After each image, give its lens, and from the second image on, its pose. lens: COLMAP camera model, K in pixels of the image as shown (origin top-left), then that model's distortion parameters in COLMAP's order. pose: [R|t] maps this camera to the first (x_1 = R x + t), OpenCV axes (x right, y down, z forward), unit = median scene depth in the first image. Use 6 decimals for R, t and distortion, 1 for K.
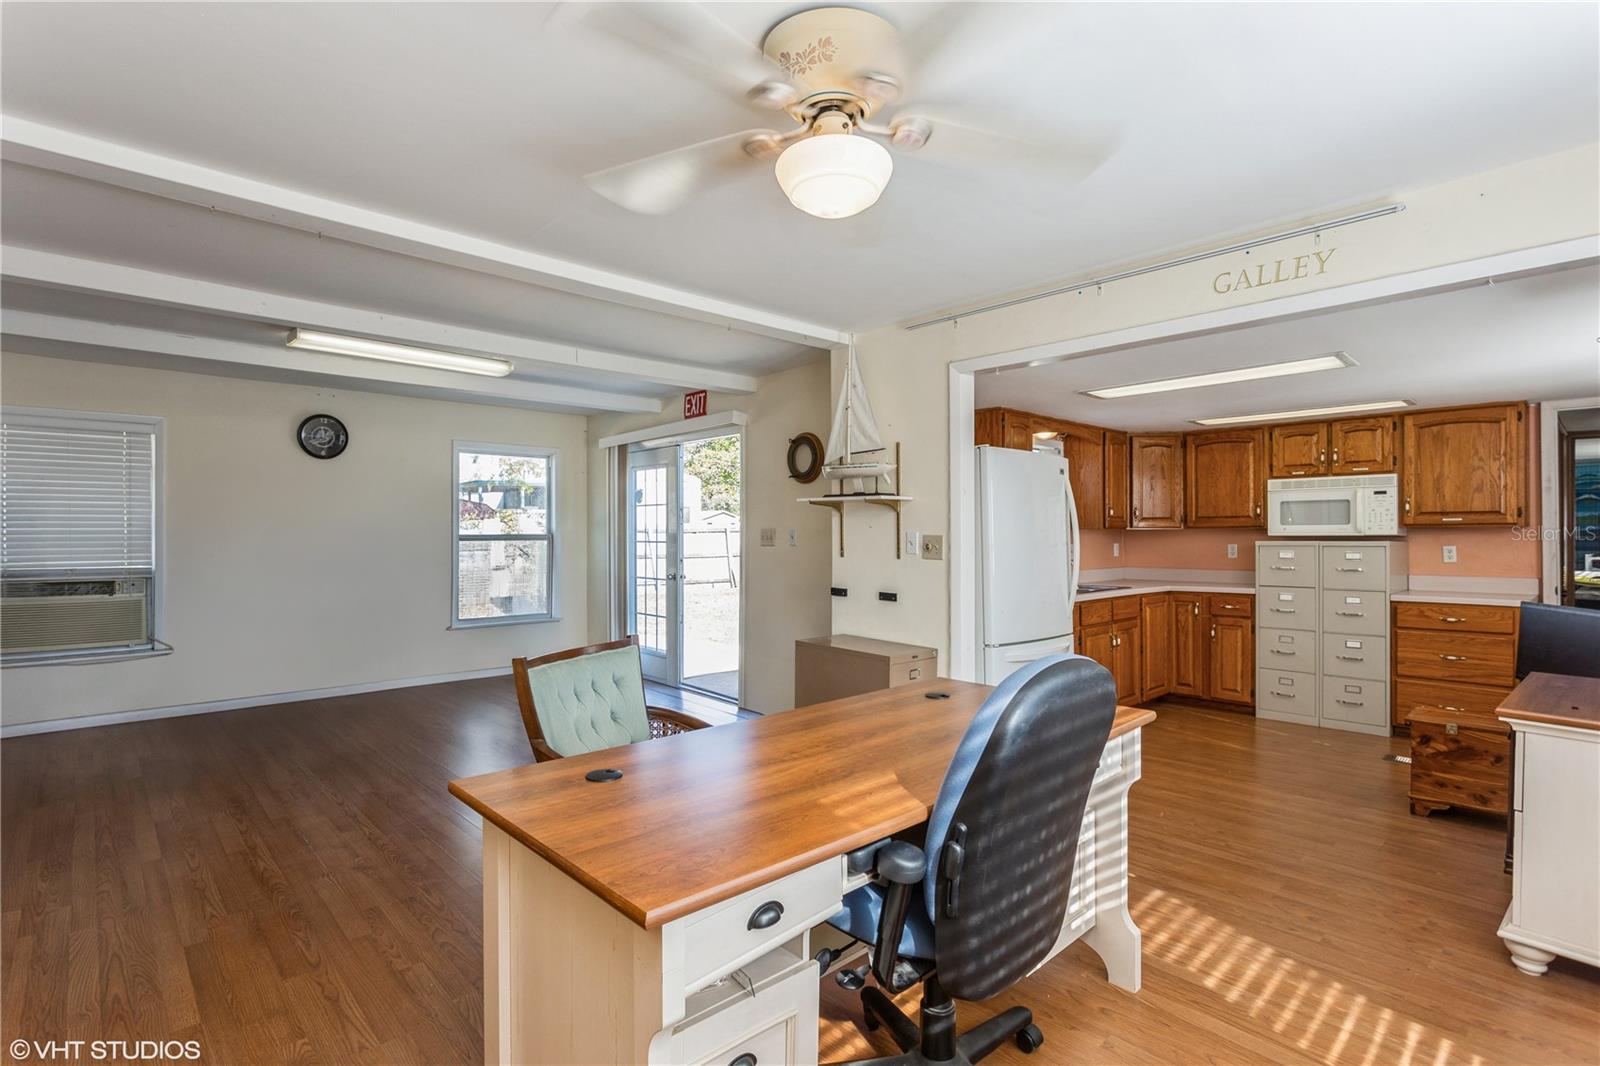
lens RADIAL K [[777.3, 0, 805.3], [0, 777.3, 536.7], [0, 0, 1]] dist [0.001755, 0.000451]
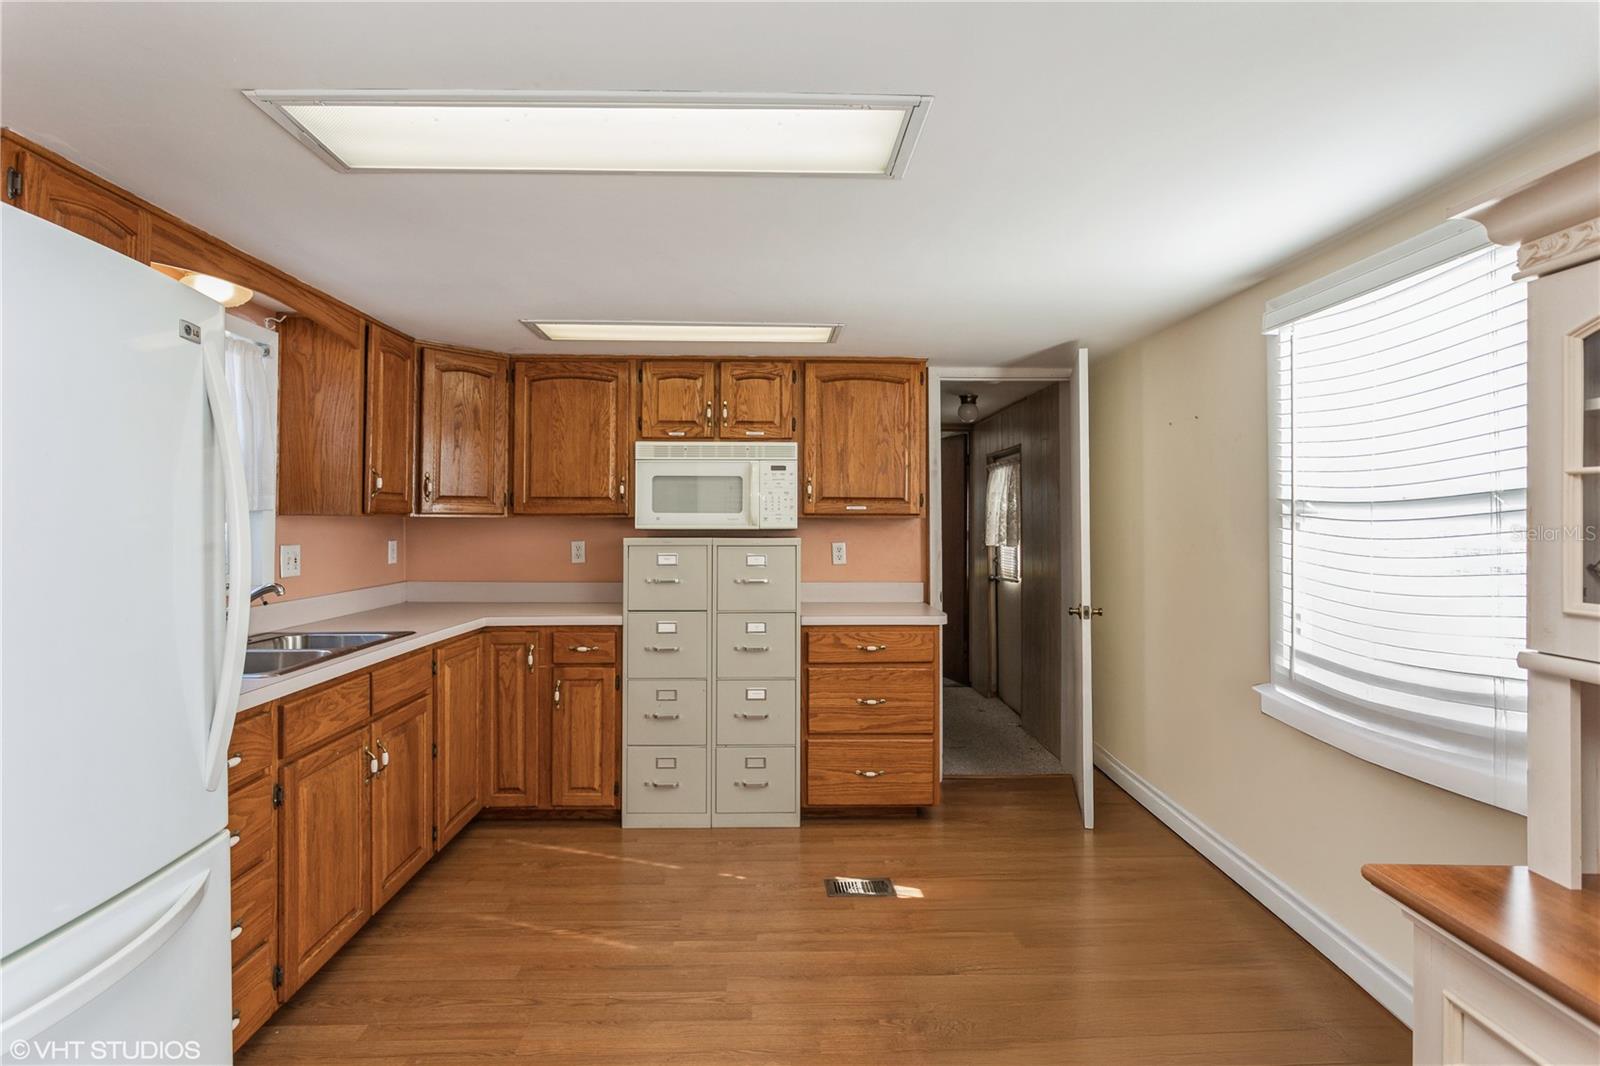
lens RADIAL K [[785.5, 0, 790.9], [0, 785.5, 504.9], [0, 0, 1]] dist [-0.026401, 0.014706]
pose [[0.673588, 0.022454, 0.738766, 0.222009], [-0.003724, 0.999629, -0.026988, -0.004477], [-0.739097, 0.015427, 0.673422, 0.511274]]
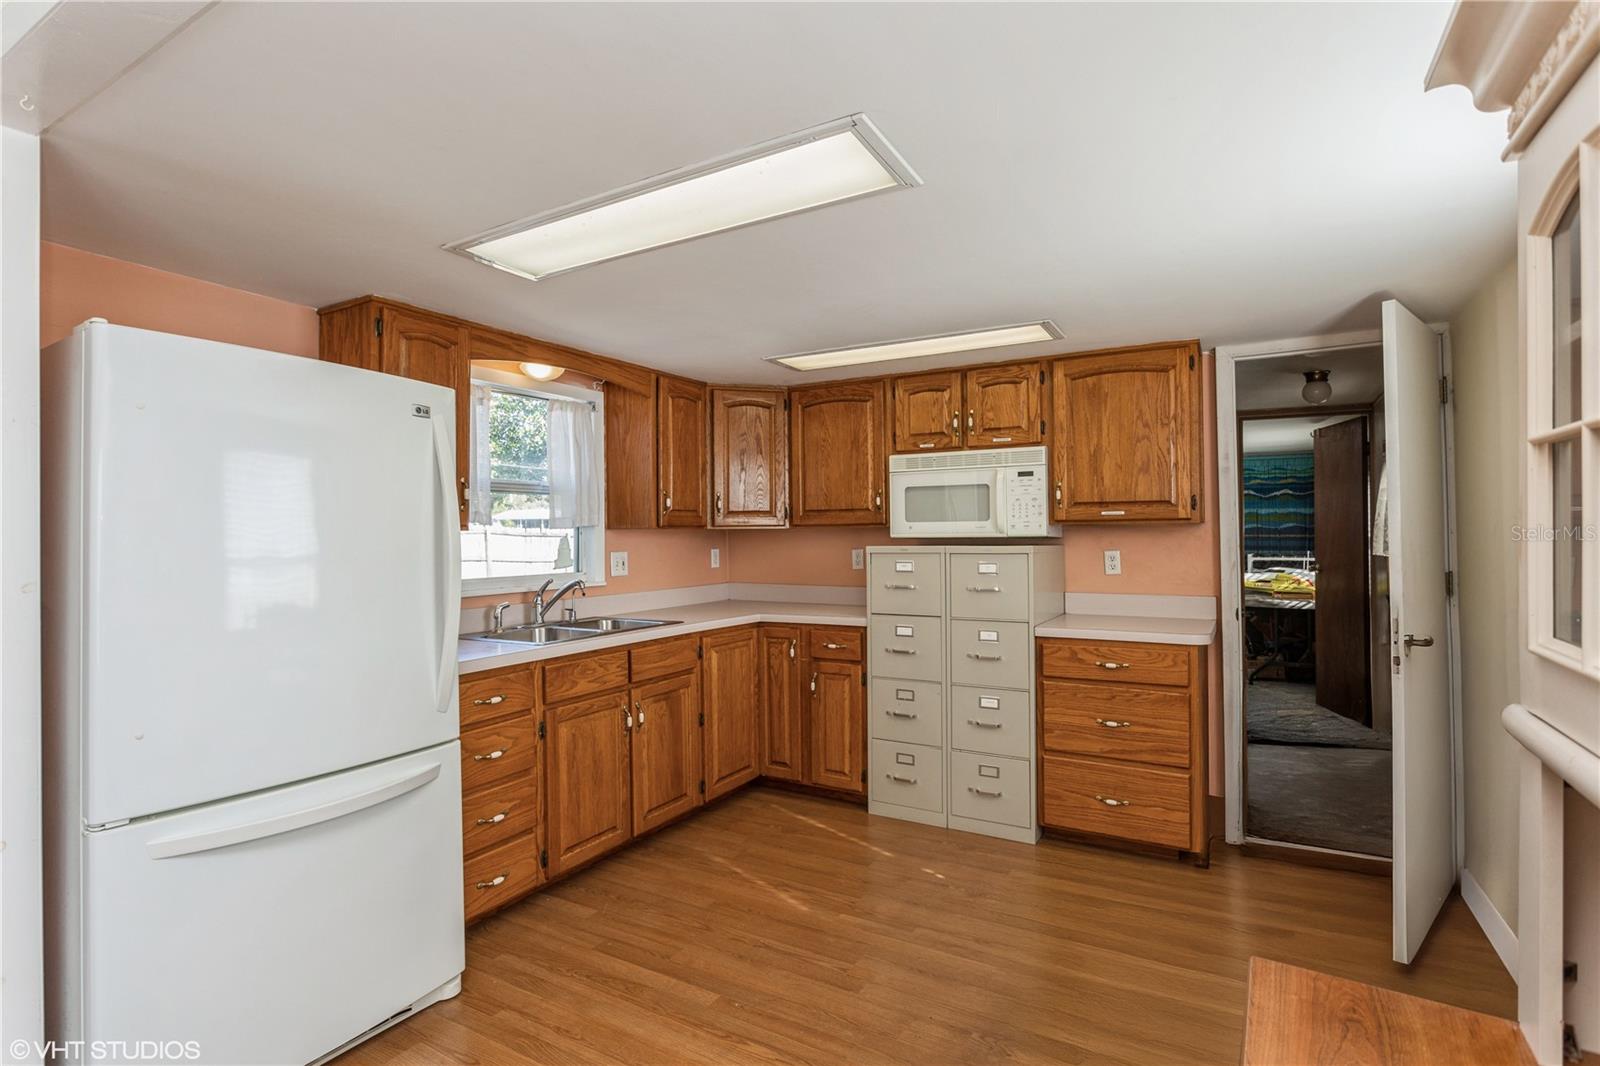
lens RADIAL K [[780.9, 0, 793.0], [0, 780.9, 524.3], [0, 0, 1]] dist [-0.018343, 0.000301]
pose [[0.962404, -0.001141, 0.271619, 0.355177], [0.005375, 0.999875, -0.014843, -0.003546], [-0.271568, 0.015745, 0.962290, 0.396650]]
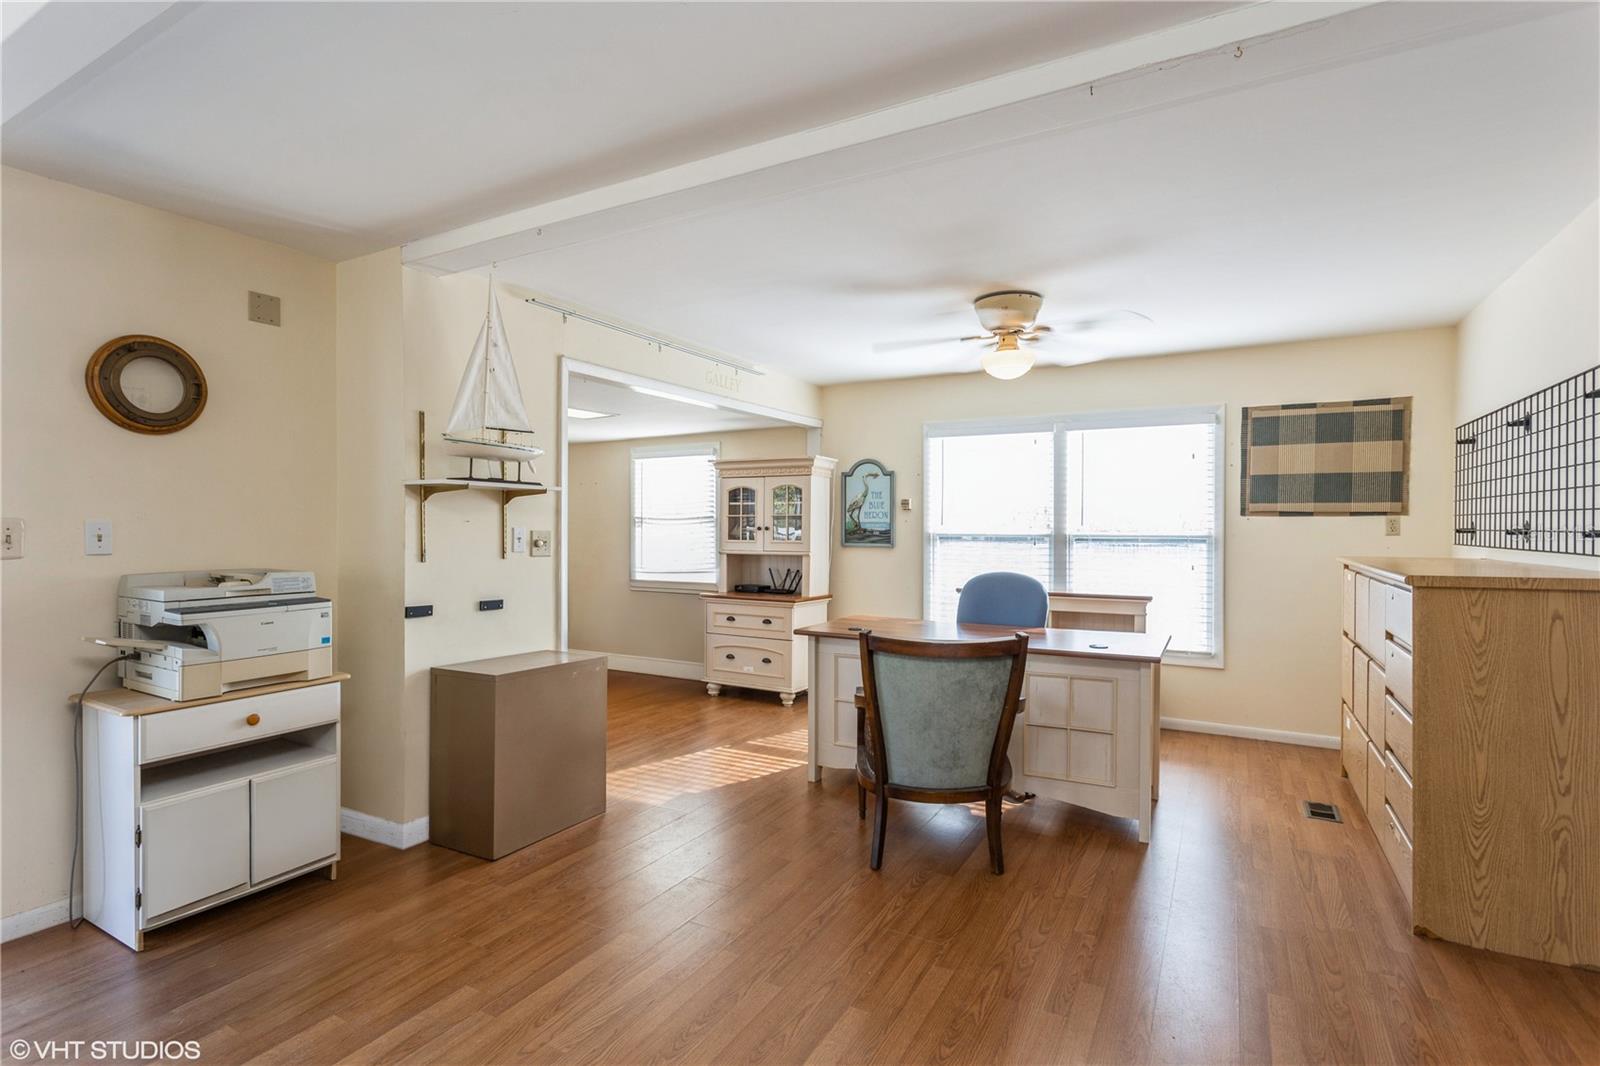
lens RADIAL K [[765.6, 0, 790.7], [0, 765.6, 525.3], [0, 0, 1]] dist [-0.001886, -0.000549]
pose [[-0.291847, -0.000707, 0.956465, -0.615314], [-0.001002, 0.999999, 0.000433, -0.007116], [-0.956464, -0.000832, -0.291848, 0.745959]]
